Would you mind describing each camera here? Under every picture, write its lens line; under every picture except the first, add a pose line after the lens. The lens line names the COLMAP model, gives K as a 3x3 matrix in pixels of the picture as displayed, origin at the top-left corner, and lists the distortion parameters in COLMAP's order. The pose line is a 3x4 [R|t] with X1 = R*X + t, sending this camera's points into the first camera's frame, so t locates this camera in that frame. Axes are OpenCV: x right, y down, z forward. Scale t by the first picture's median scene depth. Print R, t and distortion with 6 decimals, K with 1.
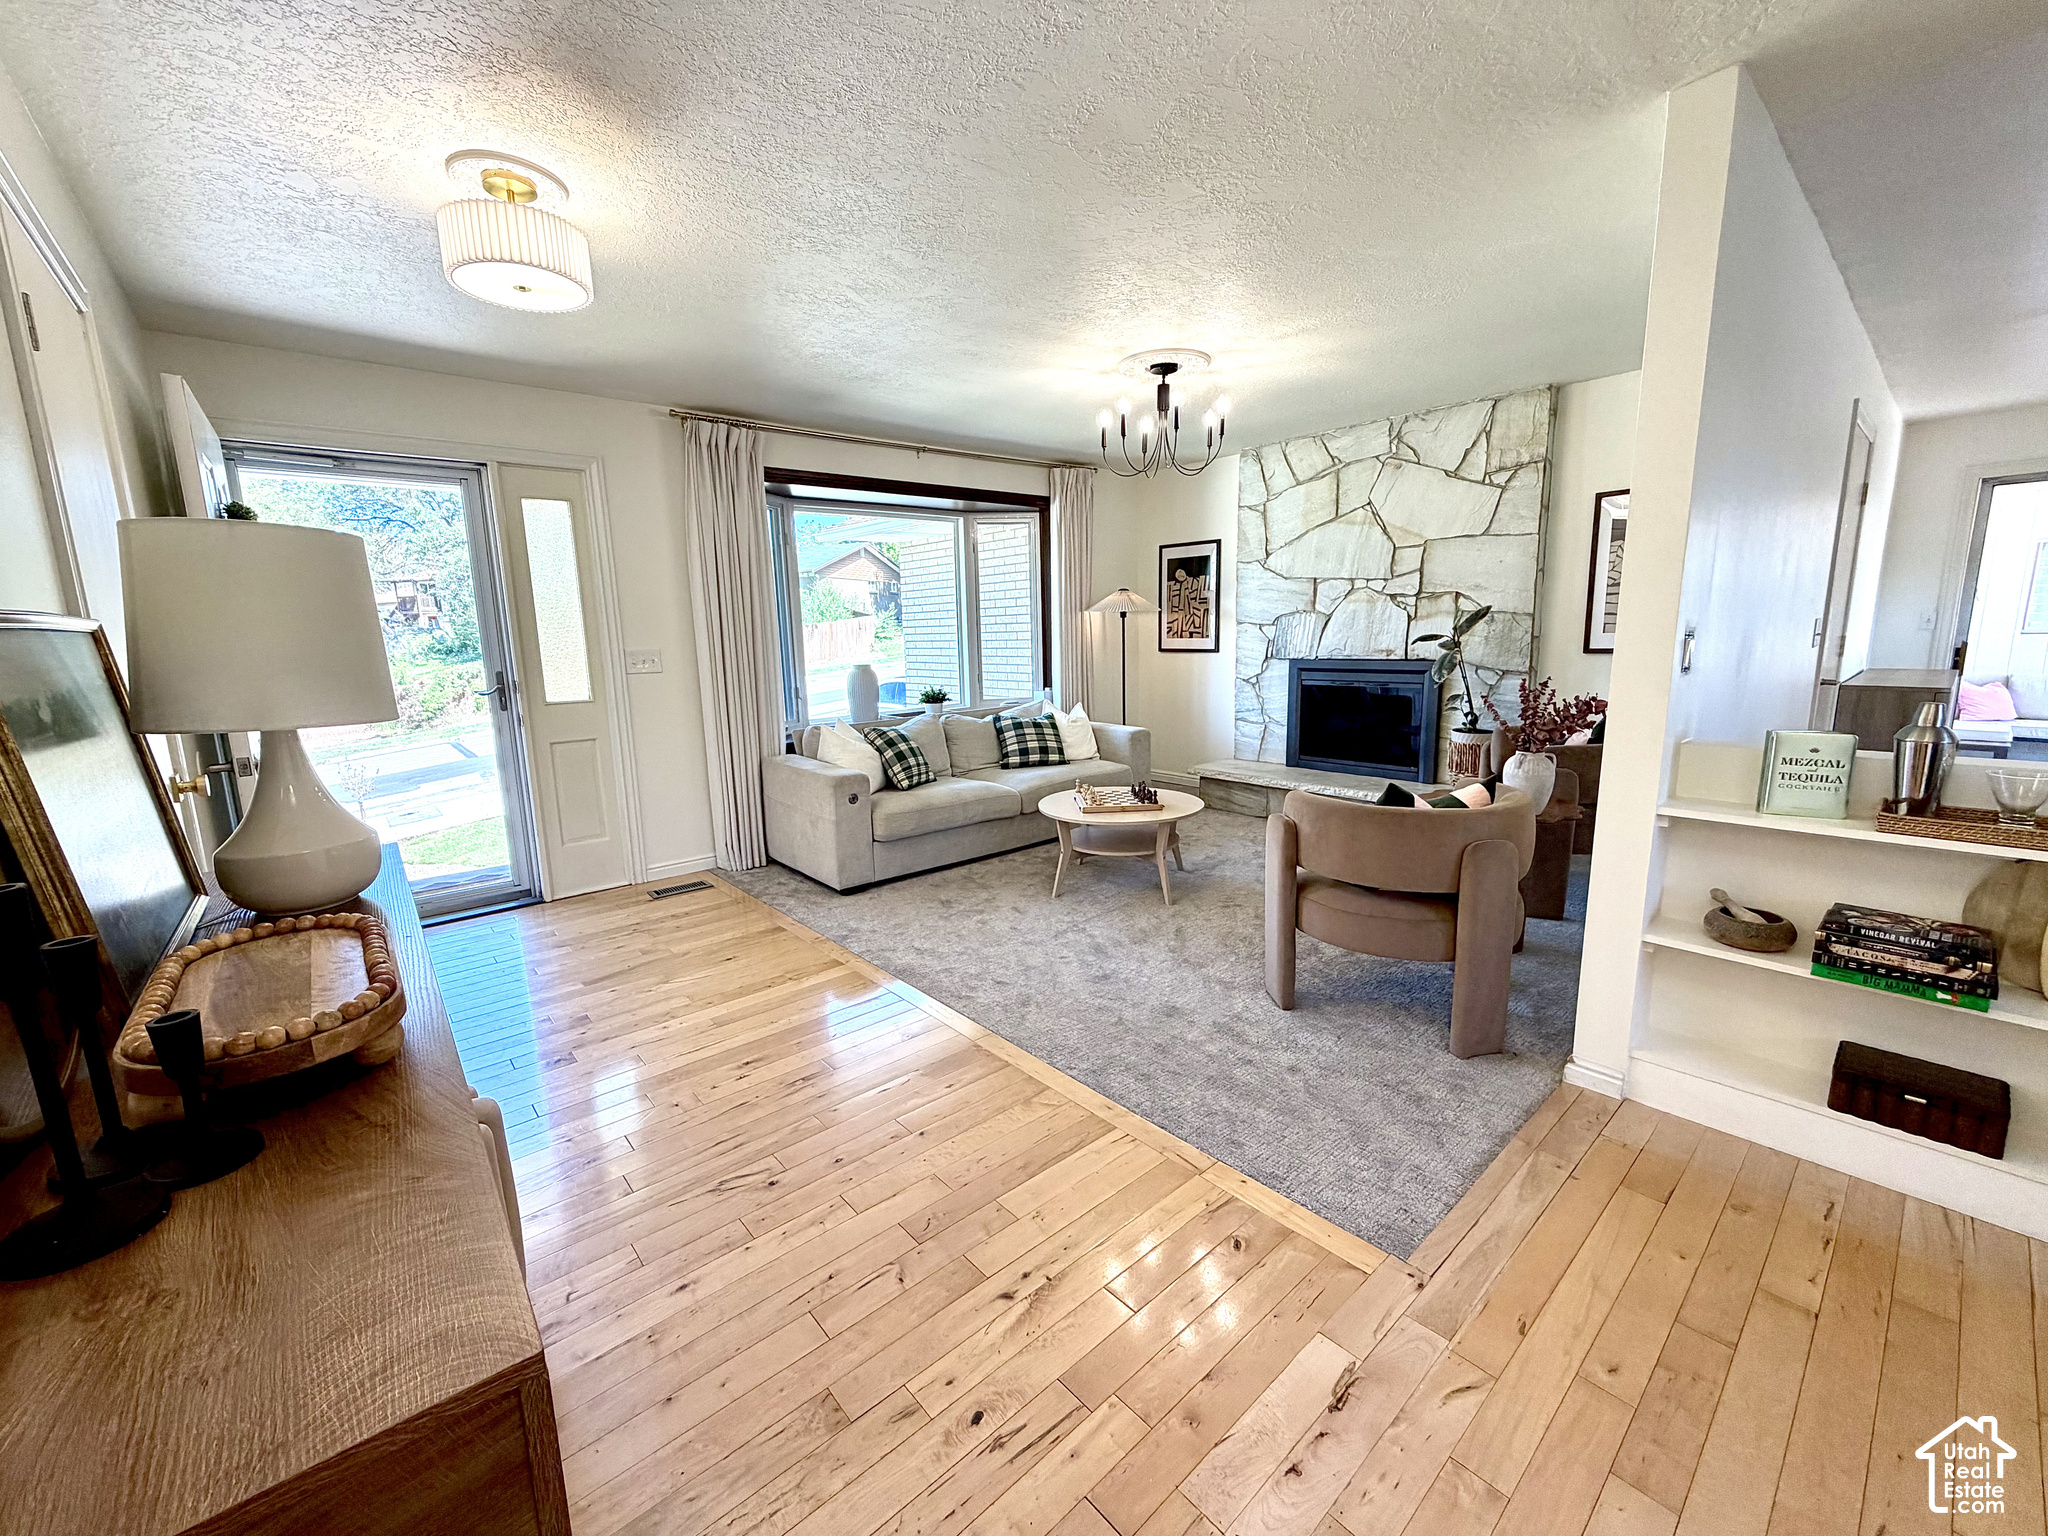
lens RADIAL K [[818.1, 0, 1015.2], [0, 818.1, 768.6], [0, 0, 1]] dist [0.000394, 0.000065]
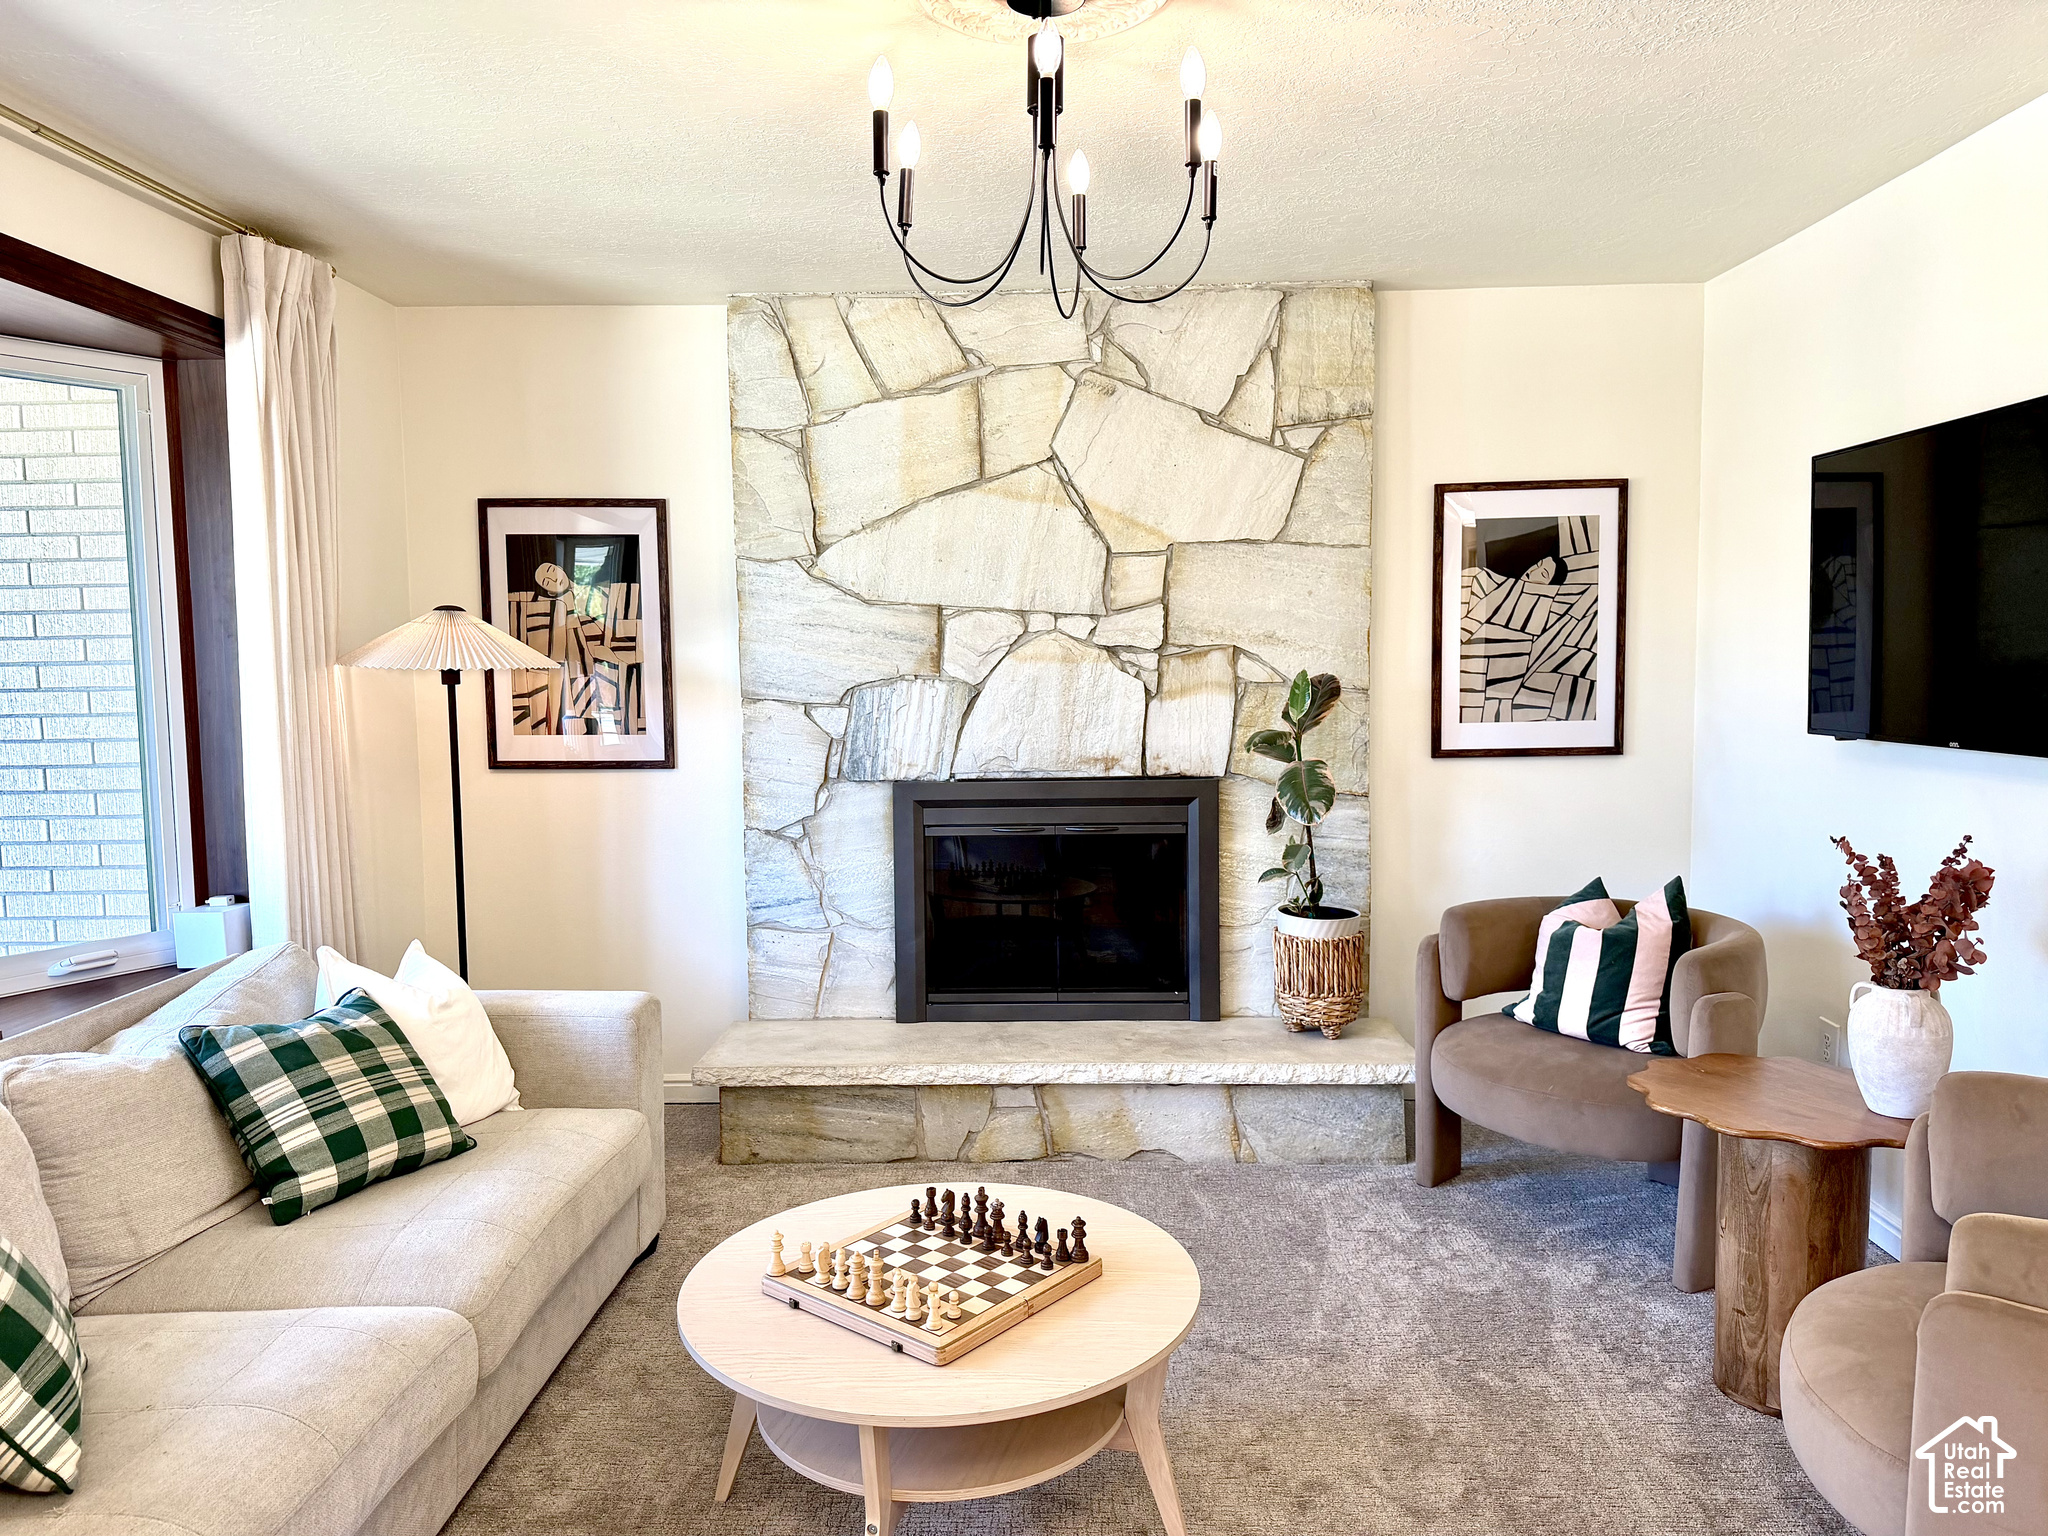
lens RADIAL K [[1431.4, 0, 1016.5], [0, 1431.4, 773.1], [0, 0, 1]] dist [0.161847, -0.281185]
pose [[0.673641, -0.042508, 0.737835, -0.200693], [0.119720, 0.991435, -0.052185, -0.092402], [-0.729298, 0.123488, 0.672960, 0.437381]]
